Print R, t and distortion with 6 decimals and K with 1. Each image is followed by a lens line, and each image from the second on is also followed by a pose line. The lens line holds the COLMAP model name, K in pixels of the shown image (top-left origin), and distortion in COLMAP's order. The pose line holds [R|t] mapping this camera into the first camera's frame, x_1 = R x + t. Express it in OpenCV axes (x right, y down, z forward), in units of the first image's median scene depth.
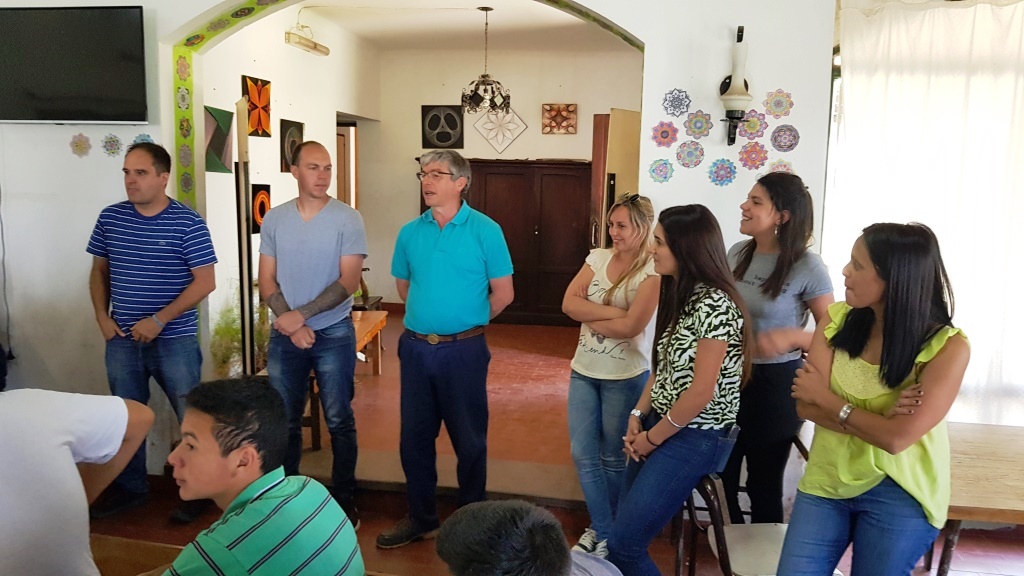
lens RADIAL K [[798.3, 0, 542.0], [0, 798.3, 285.1], [0, 0, 1]] dist [0.079108, -0.196743]
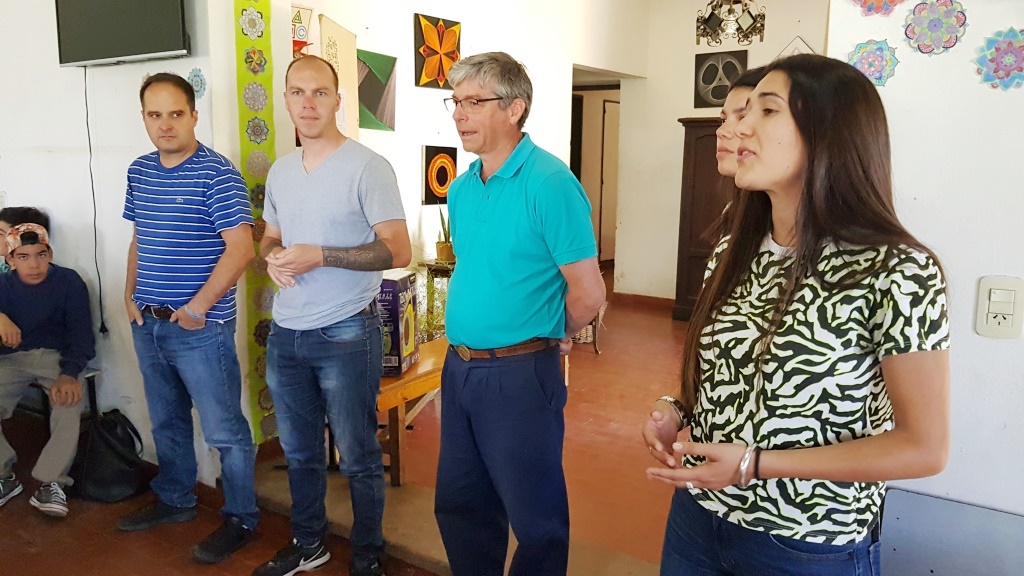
lens RADIAL K [[807.7, 0, 513.2], [0, 807.7, 283.2], [0, 0, 1]] dist [0.072898, -0.147215]
pose [[0.882637, 0.058270, -0.466429, 0.122838], [-0.053440, 0.998292, 0.023588, -0.005638], [0.467007, 0.004106, 0.884244, 0.284953]]
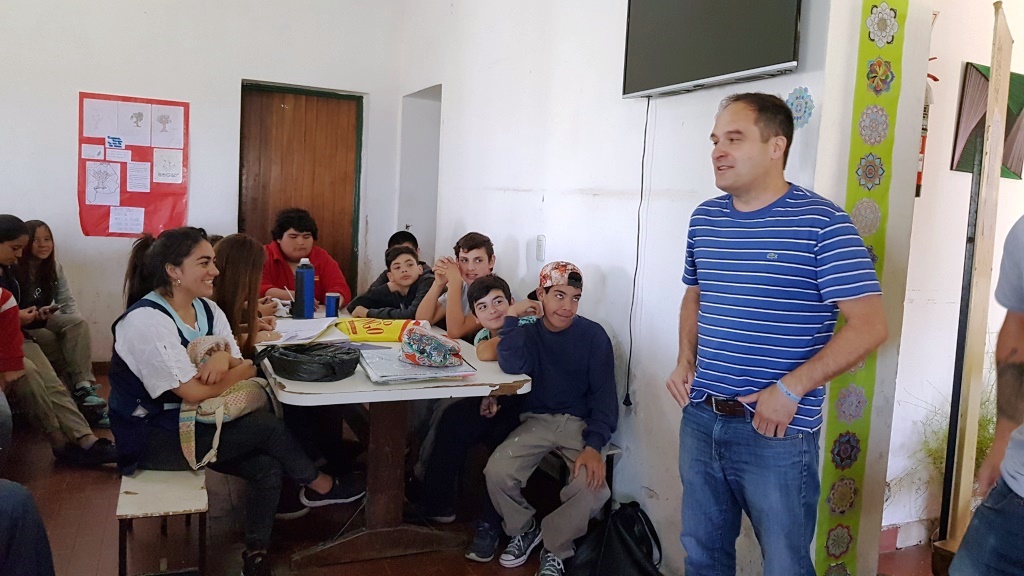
lens RADIAL K [[807.7, 0, 513.2], [0, 807.7, 283.2], [0, 0, 1]] dist [0.072898, -0.147215]
pose [[0.494586, 0.090476, -0.864406, -0.037983], [-0.153864, 0.987972, 0.015372, -0.012140], [0.855400, 0.125398, 0.502559, 0.351731]]
